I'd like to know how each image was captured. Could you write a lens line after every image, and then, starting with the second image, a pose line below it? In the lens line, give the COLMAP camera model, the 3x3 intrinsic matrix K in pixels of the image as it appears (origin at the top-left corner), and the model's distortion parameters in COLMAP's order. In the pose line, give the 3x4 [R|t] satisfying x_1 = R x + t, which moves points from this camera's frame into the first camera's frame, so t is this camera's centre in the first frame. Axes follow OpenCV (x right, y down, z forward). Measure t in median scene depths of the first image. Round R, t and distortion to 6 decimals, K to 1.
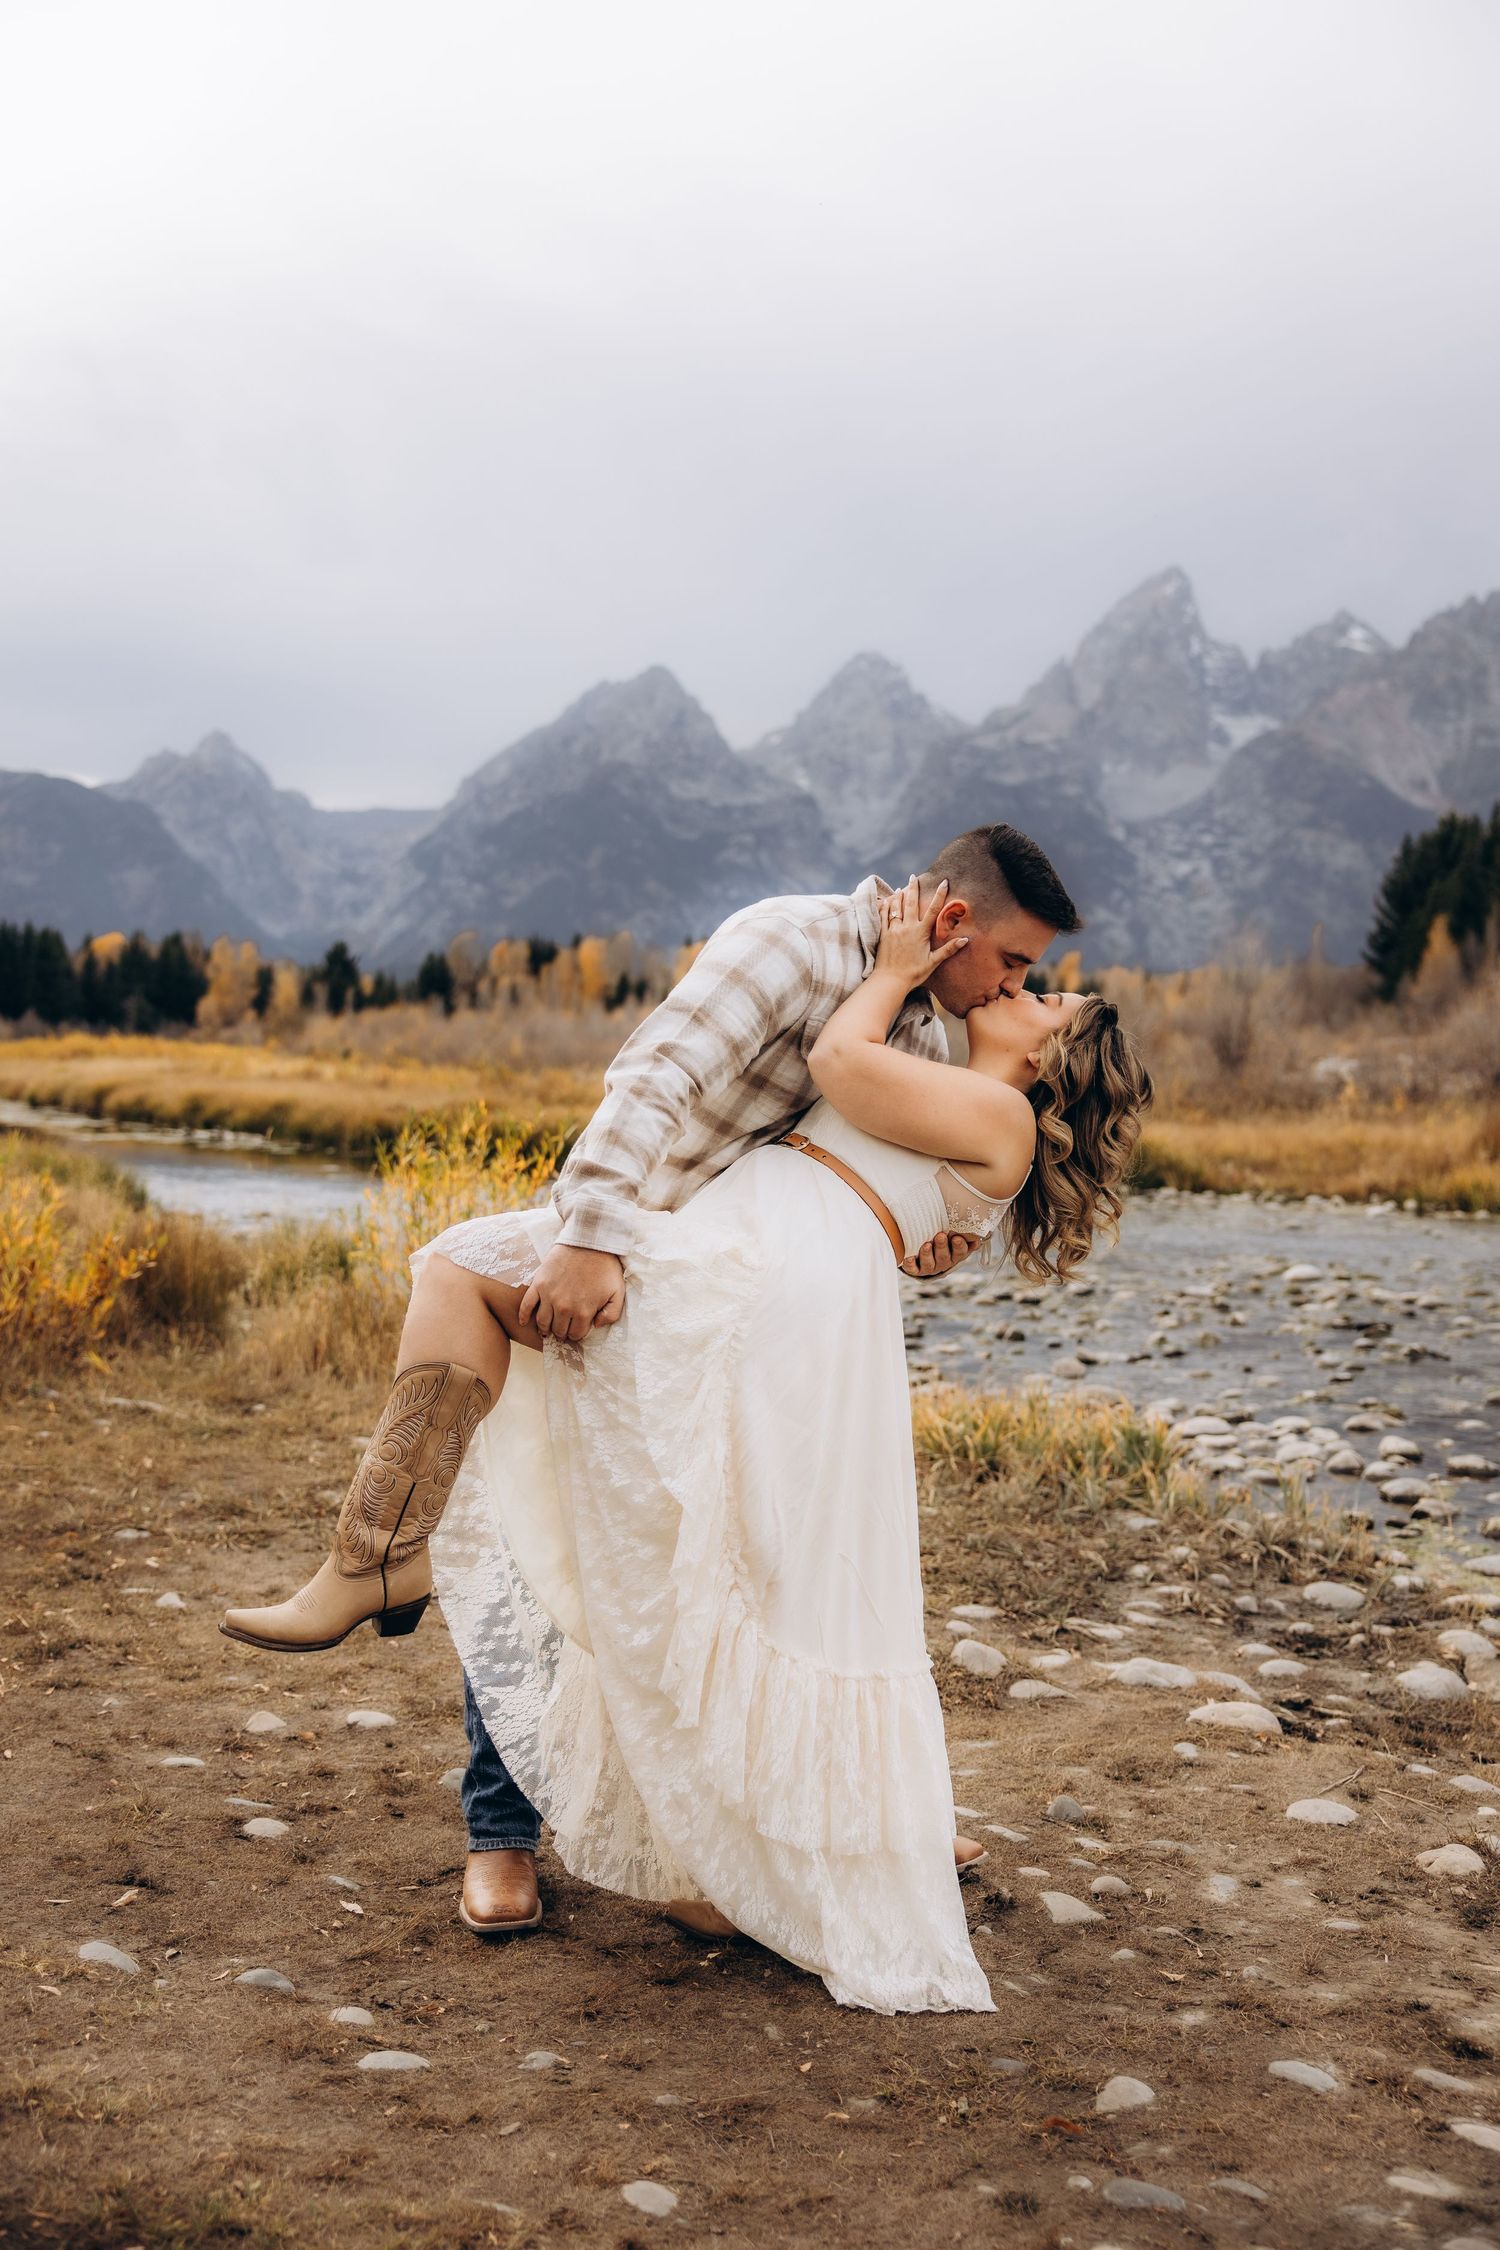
lens RADIAL K [[2320.2, 0, 741.1], [0, 2320.2, 1112.3], [0, 0, 1]] dist [0.102315, 0.000000]
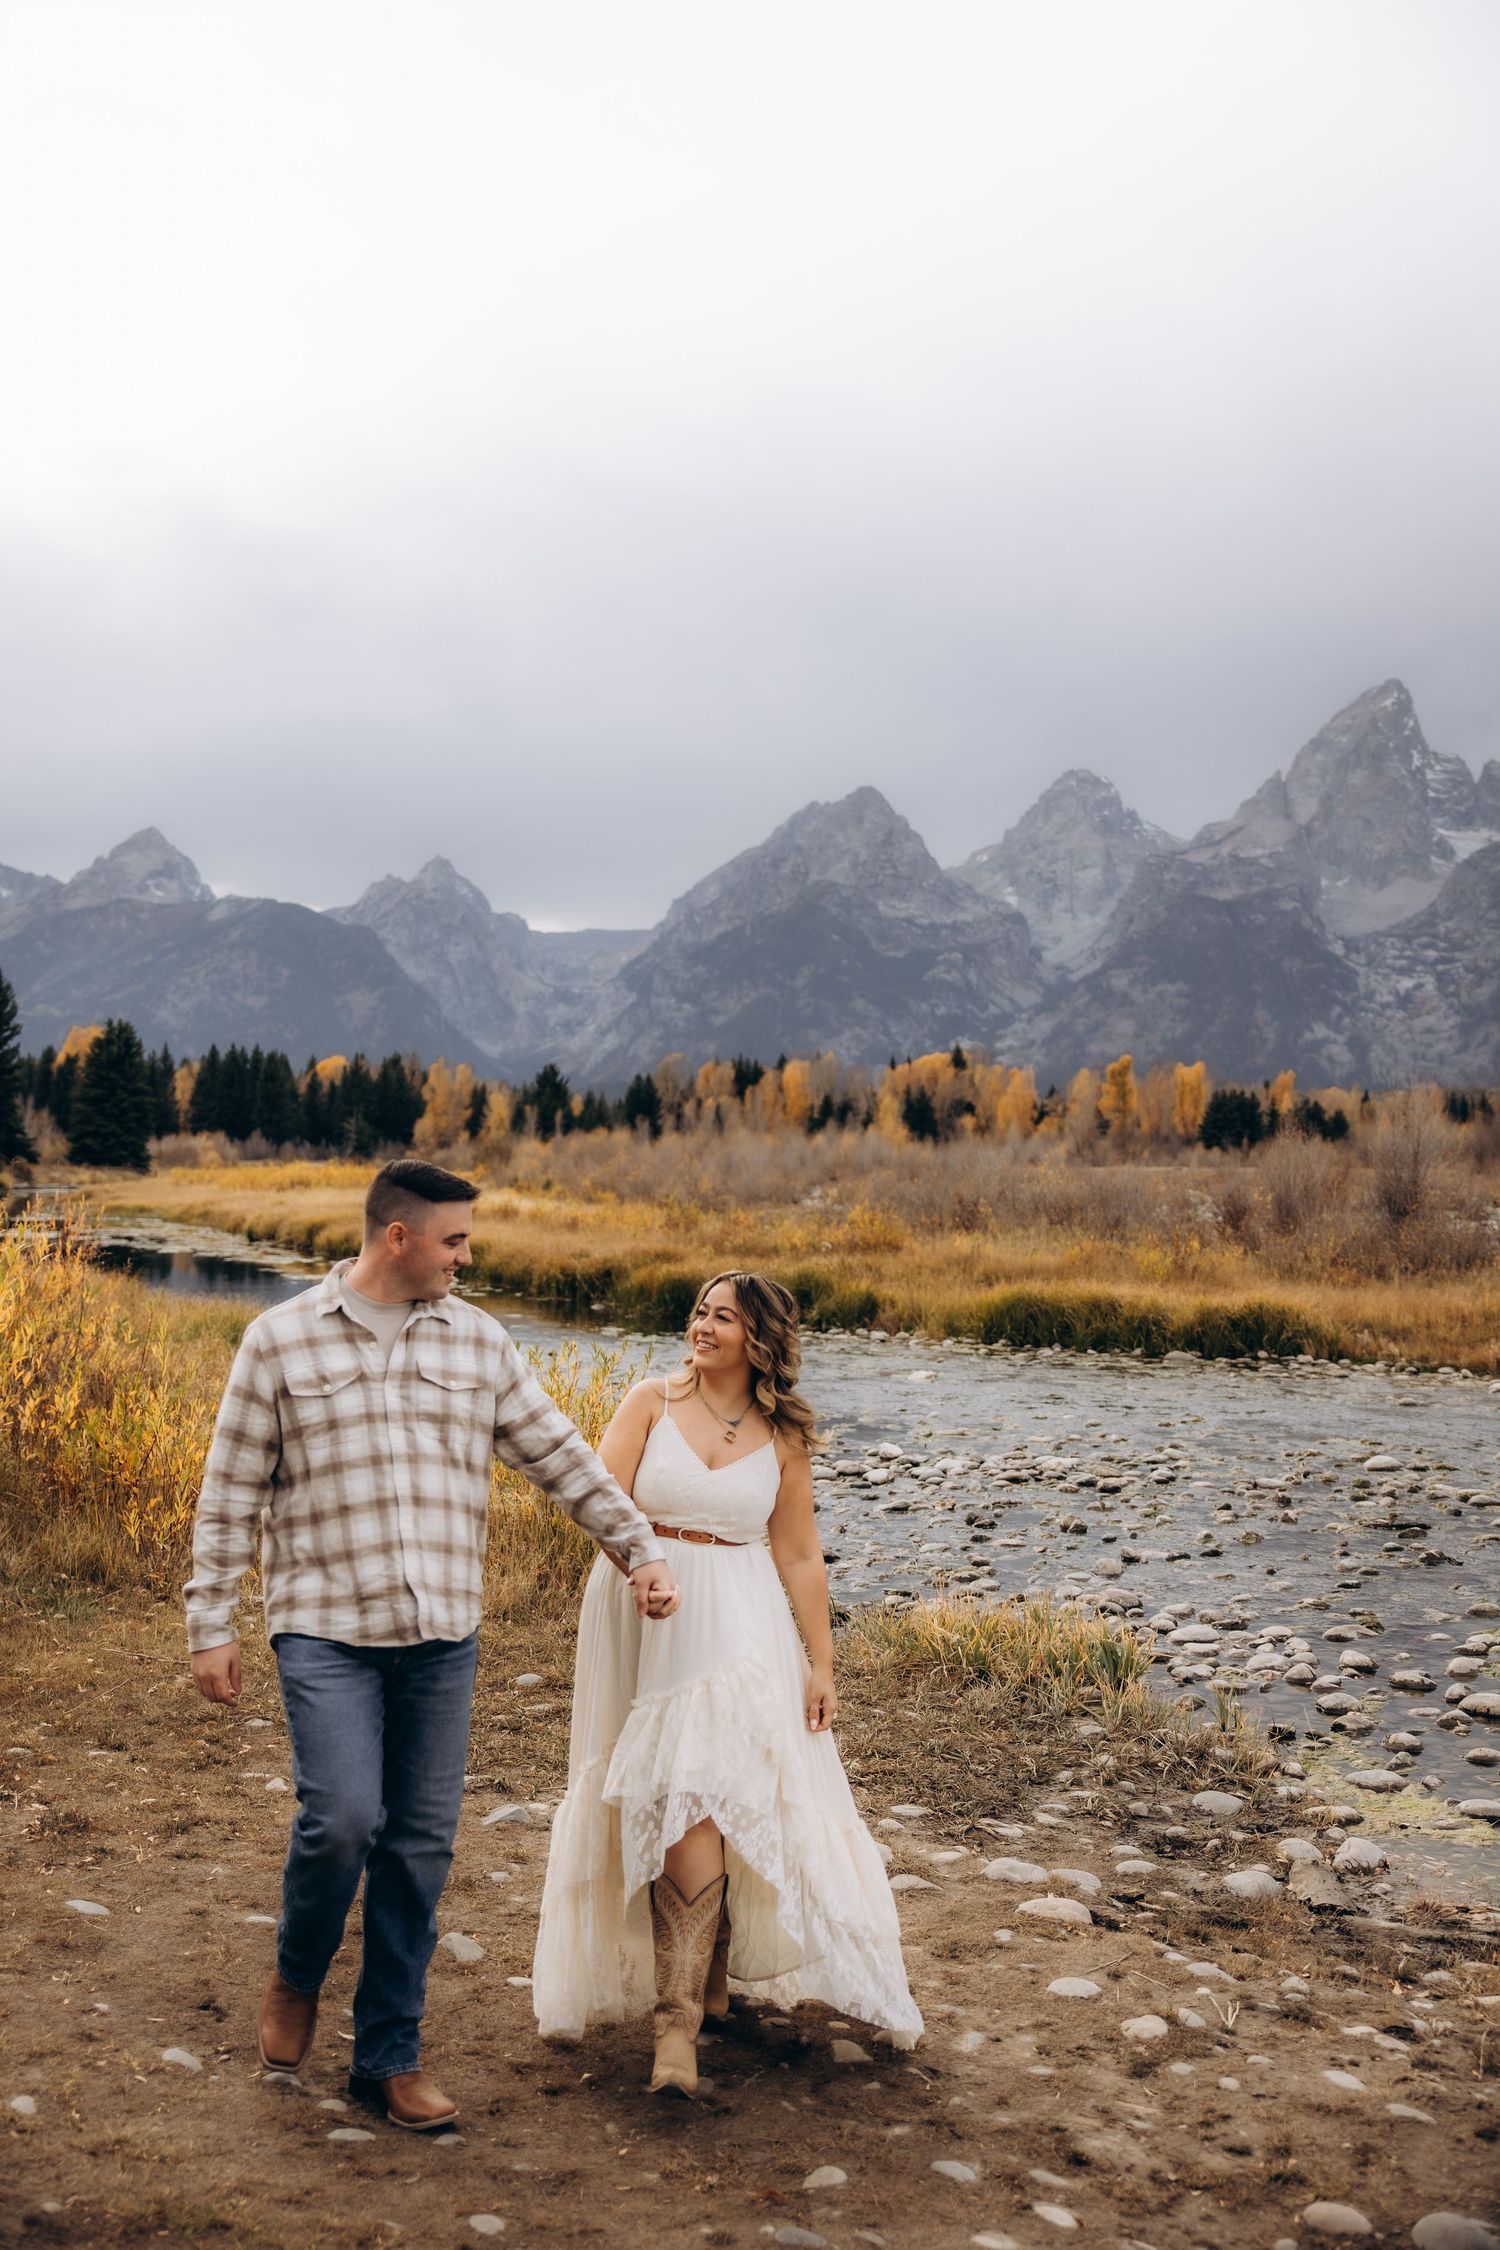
lens RADIAL K [[2320.2, 0, 715.0], [0, 2320.2, 1098.5], [0, 0, 1]] dist [0.102315, 0.000000]
pose [[0.994951, -0.000637, -0.100363, 0.059796], [-0.005034, 0.998404, -0.056247, -0.046127], [0.100238, 0.056468, 0.993360, -0.135005]]
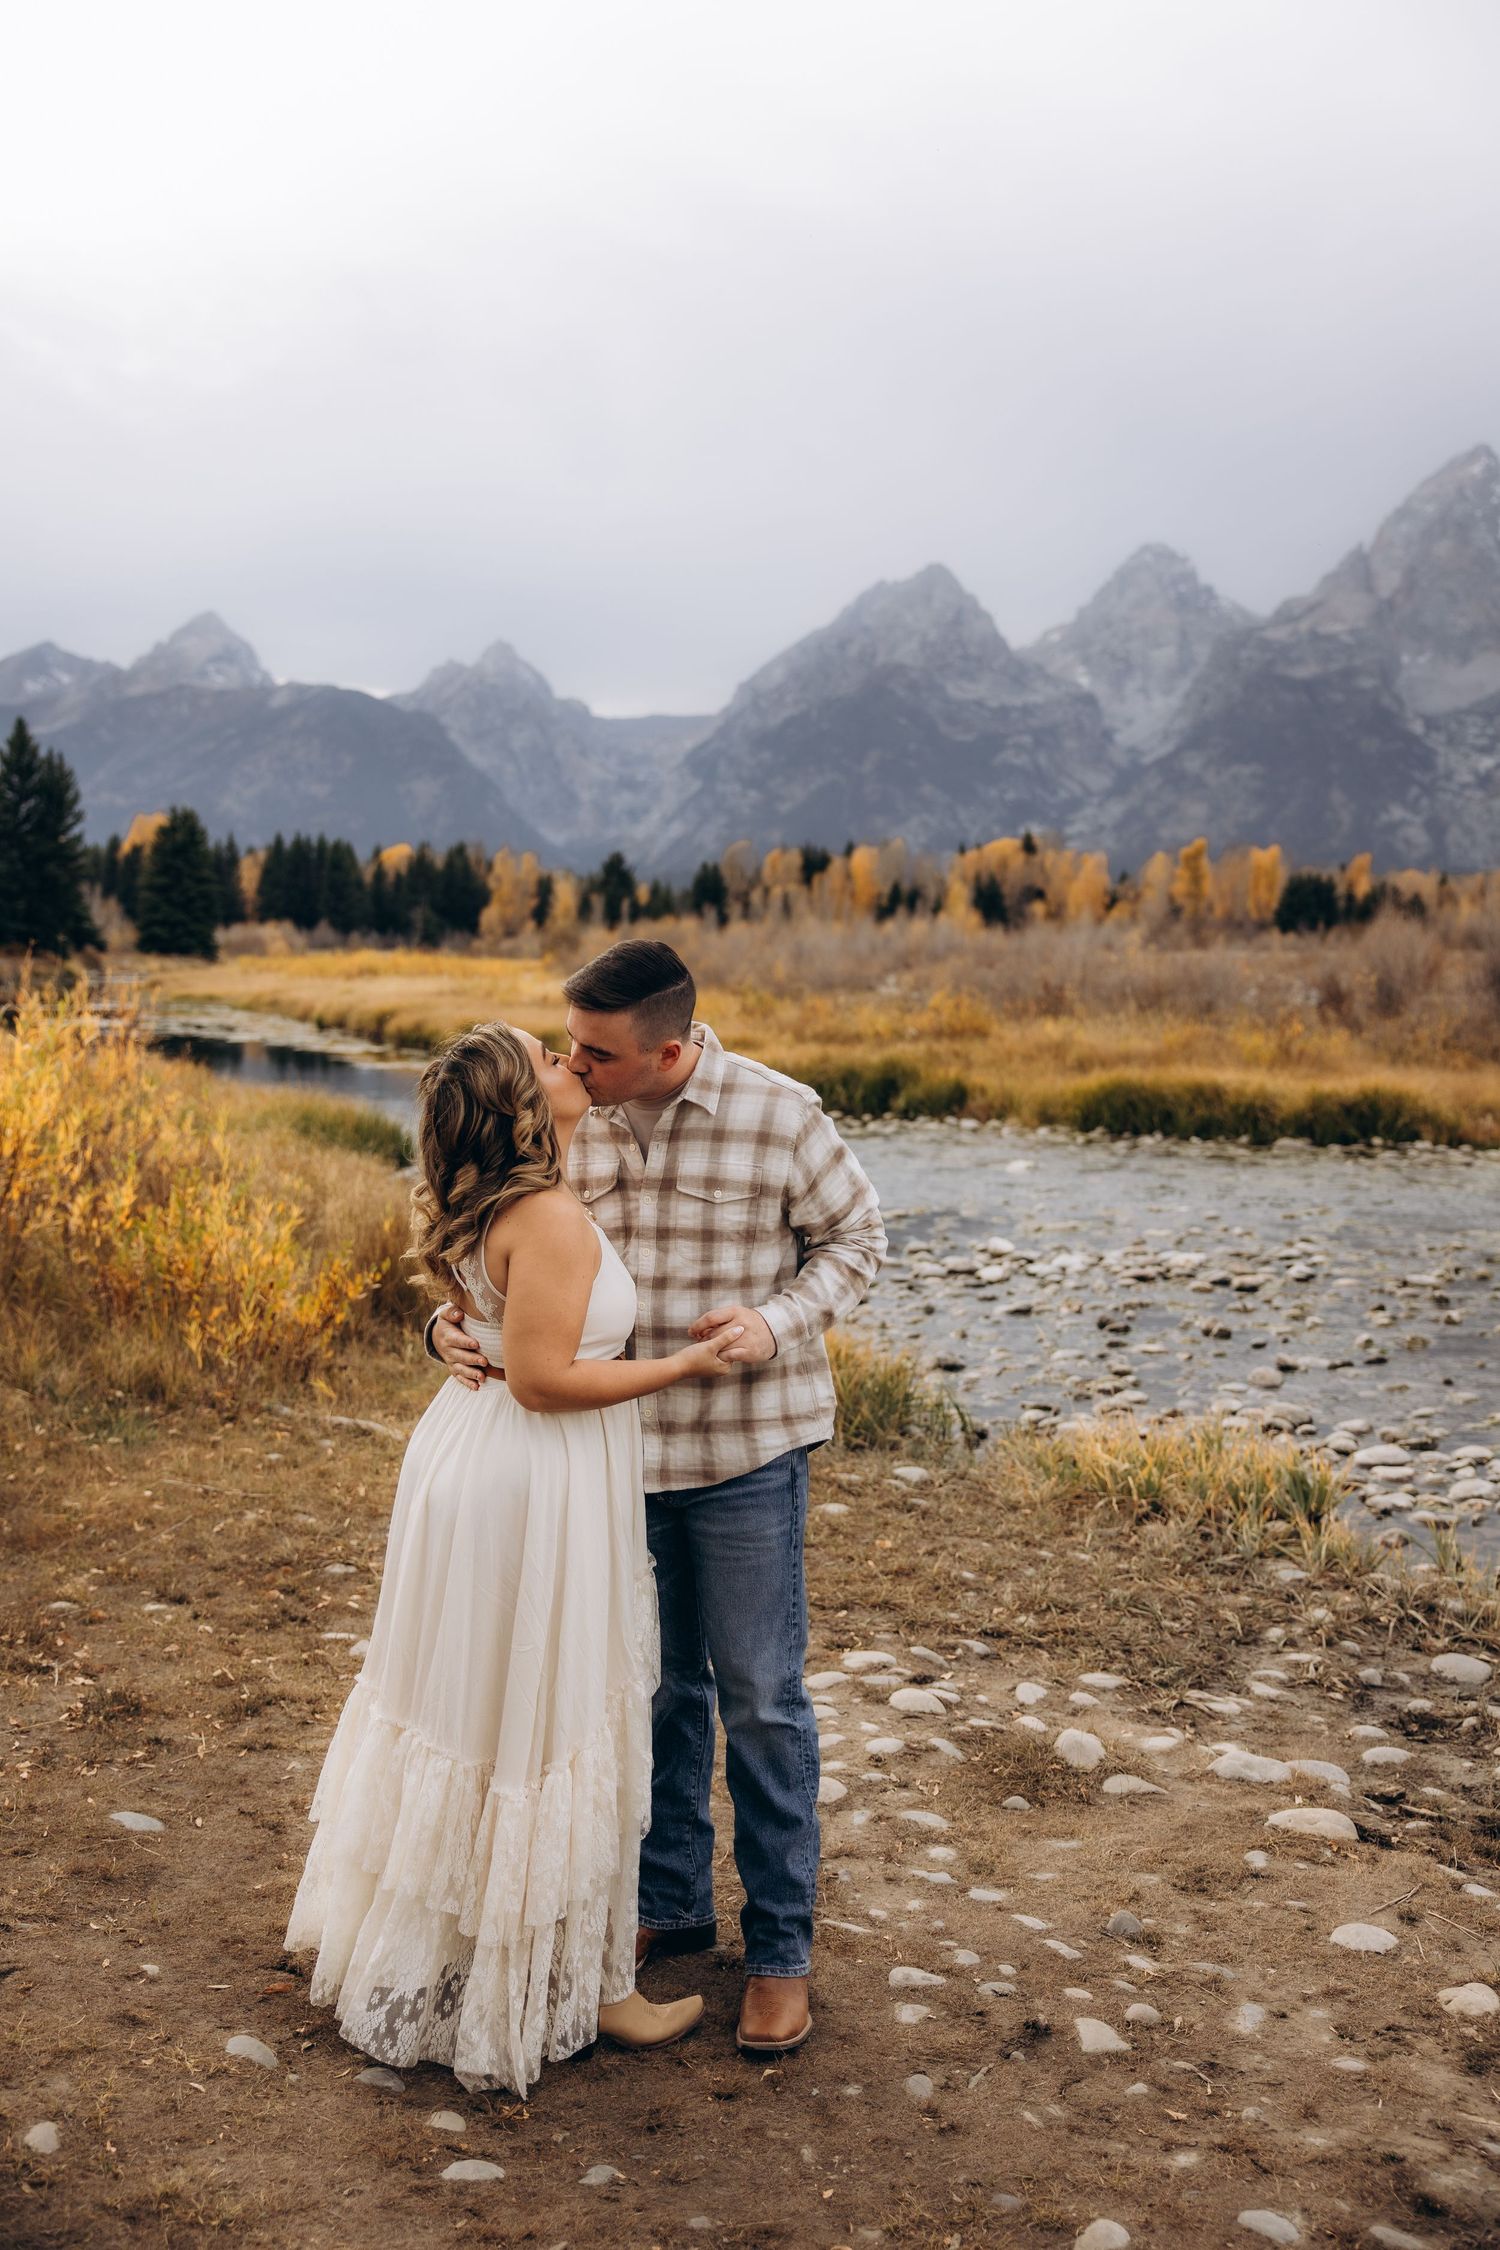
lens RADIAL K [[2320.2, 0, 736.8], [0, 2320.2, 1117.4], [0, 0, 1]] dist [0.102315, 0.000000]
pose [[0.992844, 0.006392, -0.119251, 0.029511], [-0.001305, 0.999088, 0.042690, -0.042360], [0.119416, -0.042229, 0.991946, -0.032597]]
